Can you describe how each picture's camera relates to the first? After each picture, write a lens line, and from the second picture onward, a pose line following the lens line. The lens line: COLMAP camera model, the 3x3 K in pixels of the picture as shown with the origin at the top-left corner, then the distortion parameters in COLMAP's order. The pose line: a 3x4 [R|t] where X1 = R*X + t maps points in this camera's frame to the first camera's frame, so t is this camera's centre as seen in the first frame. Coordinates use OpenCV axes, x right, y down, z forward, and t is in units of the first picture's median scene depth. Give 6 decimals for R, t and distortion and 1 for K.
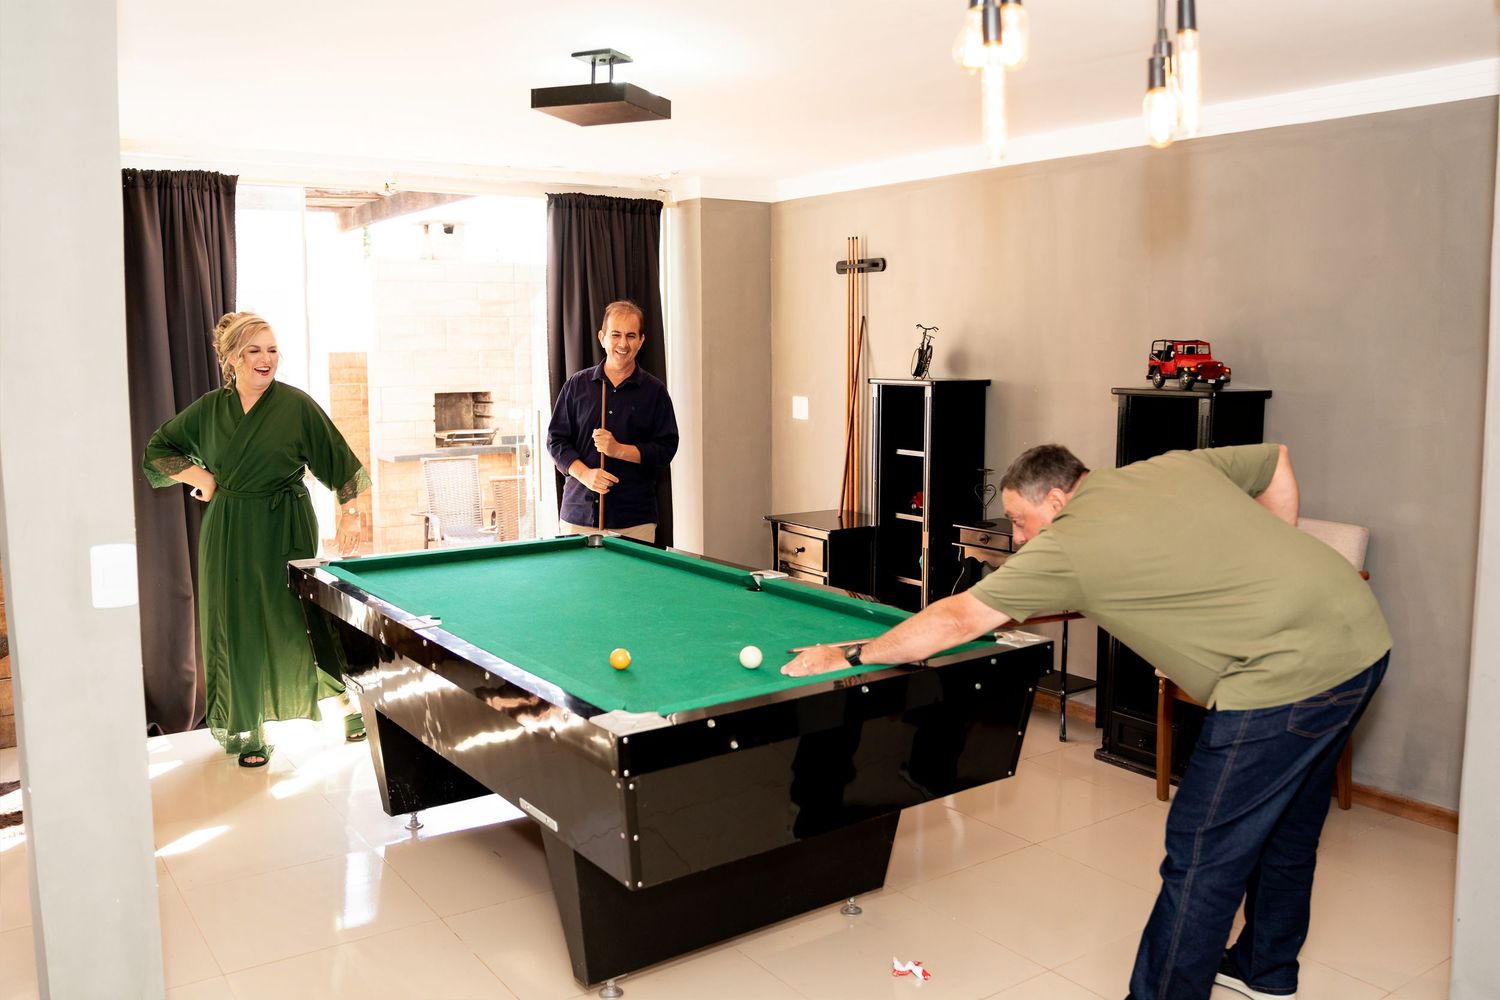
lens RADIAL K [[1265.7, 0, 761.0], [0, 1265.7, 491.9], [0, 0, 1]] dist [-0.086967, 0.053771]
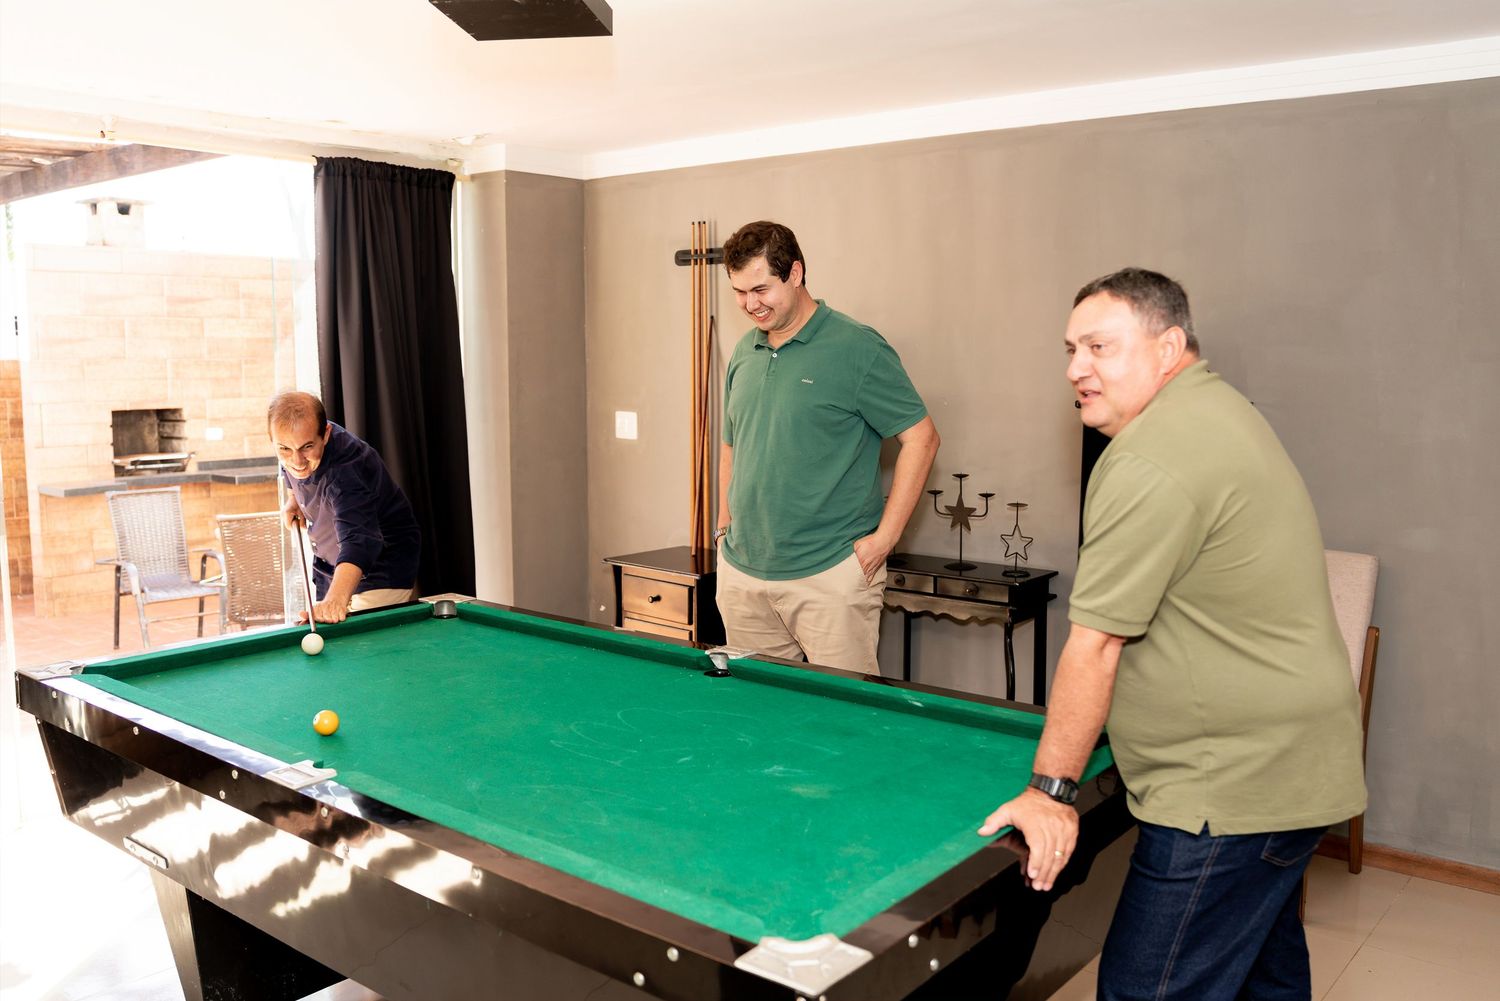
lens RADIAL K [[1265.7, 0, 745.8], [0, 1265.7, 492.7], [0, 0, 1]] dist [-0.086967, 0.053771]
pose [[0.963040, -0.027304, 0.267970, -0.119038], [0.028618, 0.999590, -0.000999, -0.018794], [-0.267833, 0.008631, 0.963427, 0.172557]]
